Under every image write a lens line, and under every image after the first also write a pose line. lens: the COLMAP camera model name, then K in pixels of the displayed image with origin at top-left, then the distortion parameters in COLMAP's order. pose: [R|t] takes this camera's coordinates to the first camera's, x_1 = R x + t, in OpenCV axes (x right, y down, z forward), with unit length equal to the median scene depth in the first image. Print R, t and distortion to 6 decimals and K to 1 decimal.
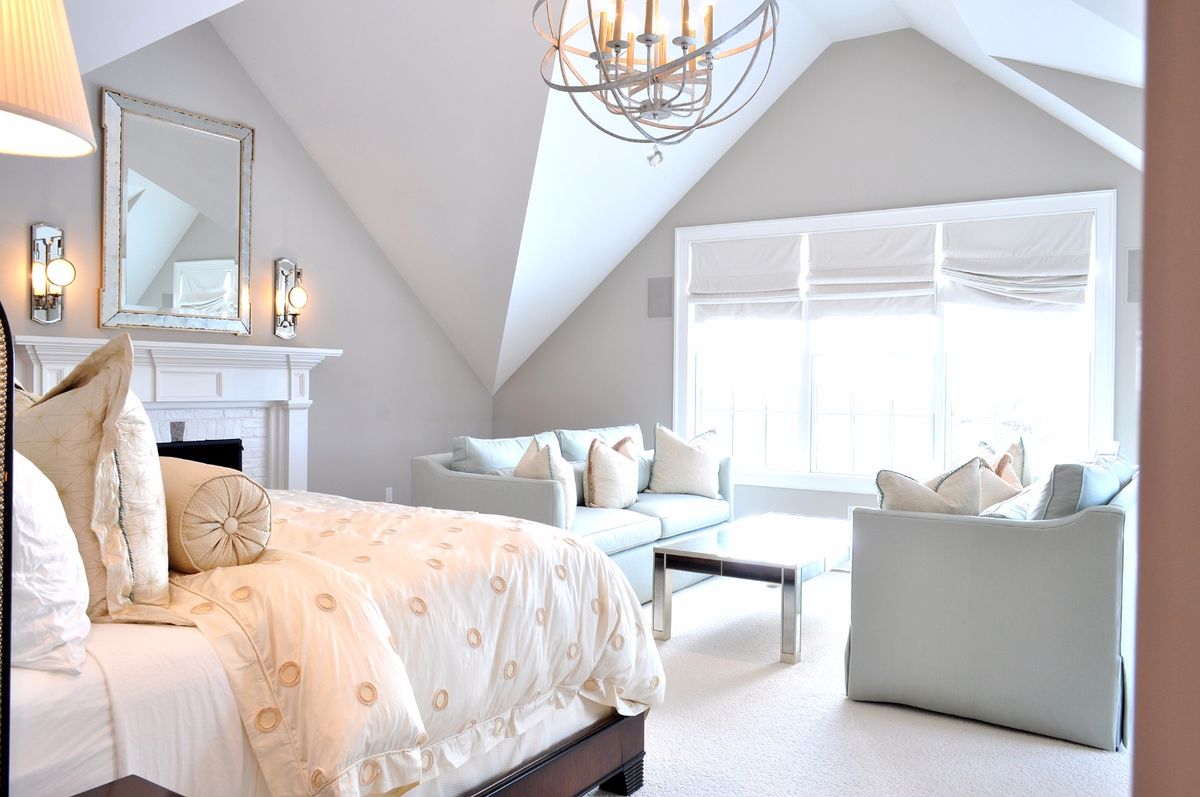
lens RADIAL K [[922.2, 0, 606.1], [0, 922.2, 385.6], [0, 0, 1]] dist [0.001632, 0.001088]
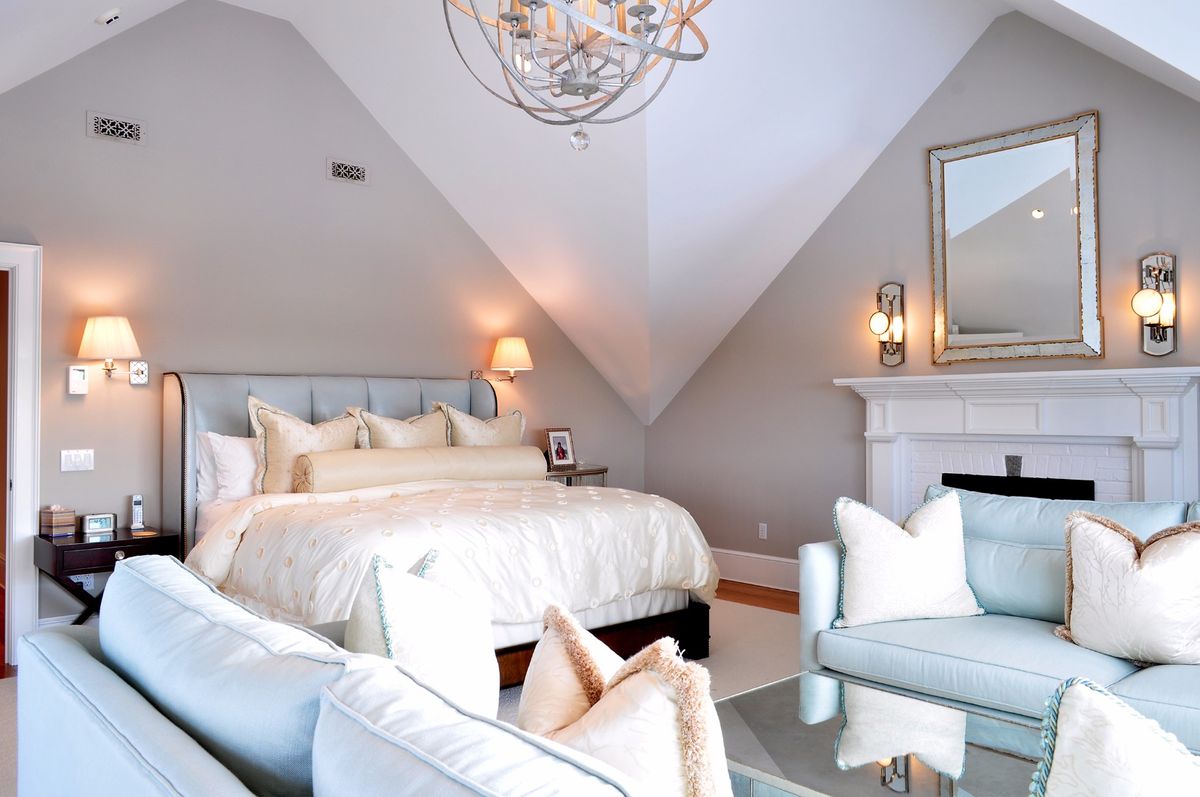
lens RADIAL K [[922.2, 0, 606.1], [0, 922.2, 385.6], [0, 0, 1]] dist [0.001632, 0.001088]
pose [[-0.283613, -0.040539, -0.958081, 0.571762], [-0.003046, 0.999139, -0.041375, 0.007380], [0.958934, -0.008816, -0.283492, 0.856261]]
